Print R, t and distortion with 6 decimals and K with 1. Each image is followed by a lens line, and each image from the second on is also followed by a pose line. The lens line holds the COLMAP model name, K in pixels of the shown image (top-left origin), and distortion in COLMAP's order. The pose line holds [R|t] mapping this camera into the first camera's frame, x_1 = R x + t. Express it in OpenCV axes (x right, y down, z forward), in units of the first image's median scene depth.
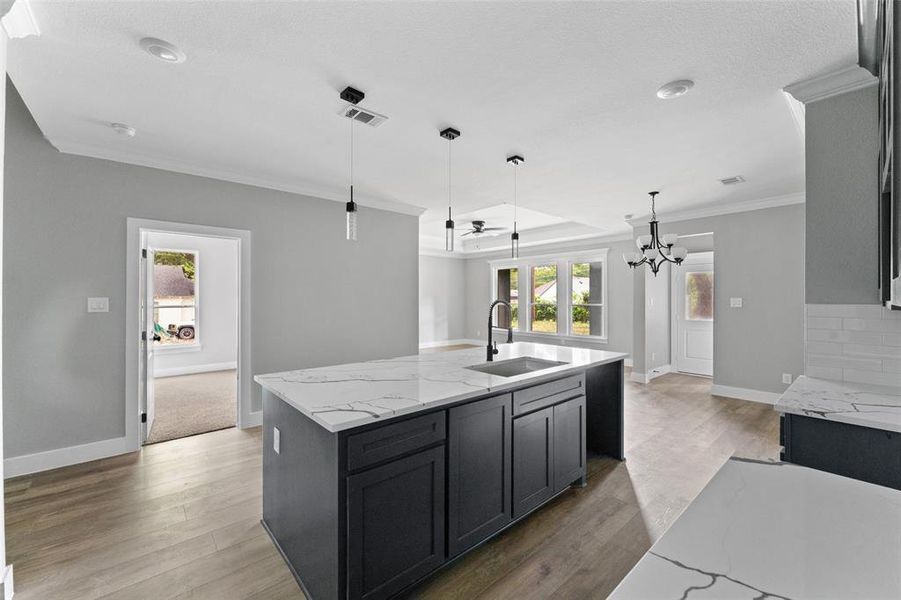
lens RADIAL K [[362.6, 0, 446.3], [0, 362.6, 295.3], [0, 0, 1]] dist [-0.001666, -0.000303]
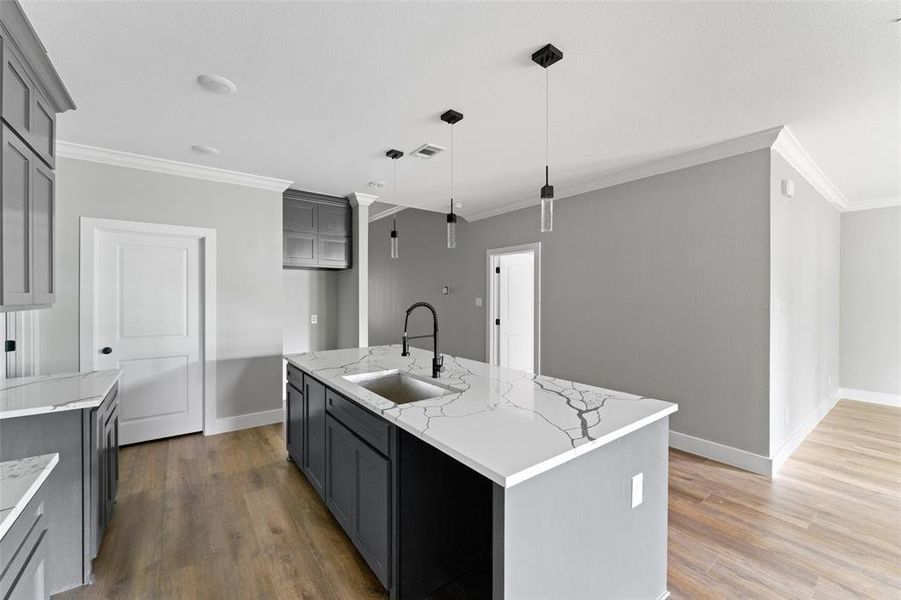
lens RADIAL K [[360.0, 0, 446.2], [0, 360.0, 298.6], [0, 0, 1]] dist [-0.000883, 0.000015]
pose [[-0.068580, 0.005903, -0.997628, 0.618373], [0.006169, 0.999966, 0.005493, -0.000962], [0.997627, -0.005777, -0.068614, 0.721713]]
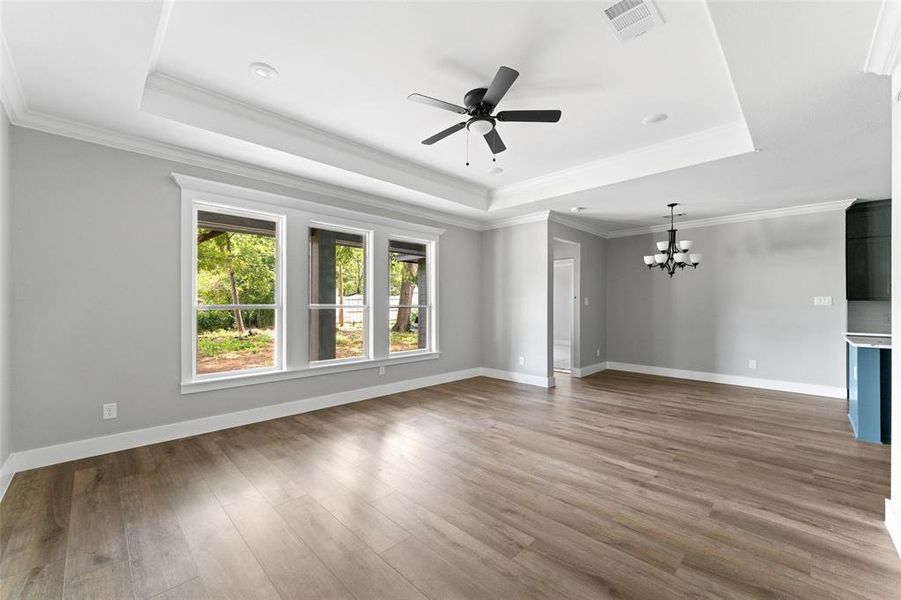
lens RADIAL K [[359.0, 0, 446.5], [0, 359.0, 303.5], [0, 0, 1]] dist [0.000151, -0.000047]
pose [[-0.074331, 0.003530, 0.997227, -0.544274], [-0.011659, 0.999922, -0.004409, 0.045214], [-0.997165, -0.011954, -0.074284, 1.929080]]
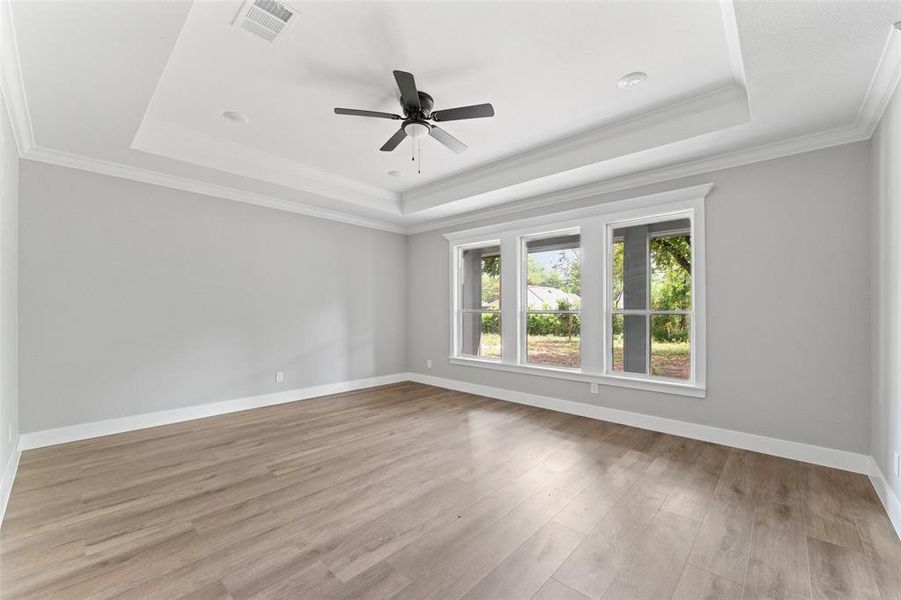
lens RADIAL K [[364.7, 0, 450.0], [0, 364.7, 306.9], [0, 0, 1]] dist [-0.002305, -0.000032]
pose [[0.993379, 0.001985, 0.114864, 0.142863], [-0.001982, 0.999998, -0.000144, 0.039600], [-0.114864, -0.000085, 0.993381, 1.087831]]
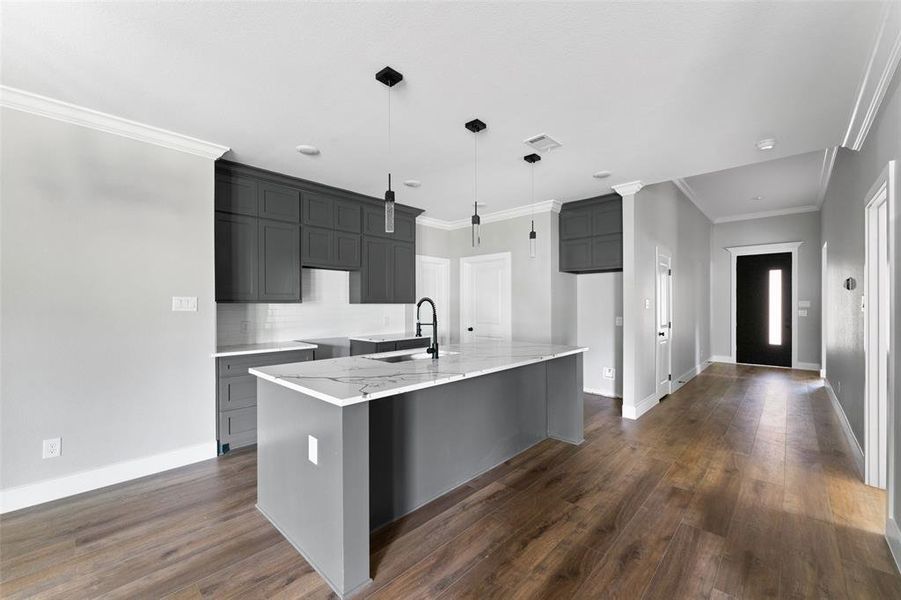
lens RADIAL K [[364.7, 0, 450.0], [0, 364.7, 306.9], [0, 0, 1]] dist [-0.002305, -0.000032]
pose [[-0.994531, 0.002038, -0.104419, 0.122426], [0.002167, 0.999997, -0.001120, 0.024432], [0.104416, -0.001340, -0.994533, 1.346581]]
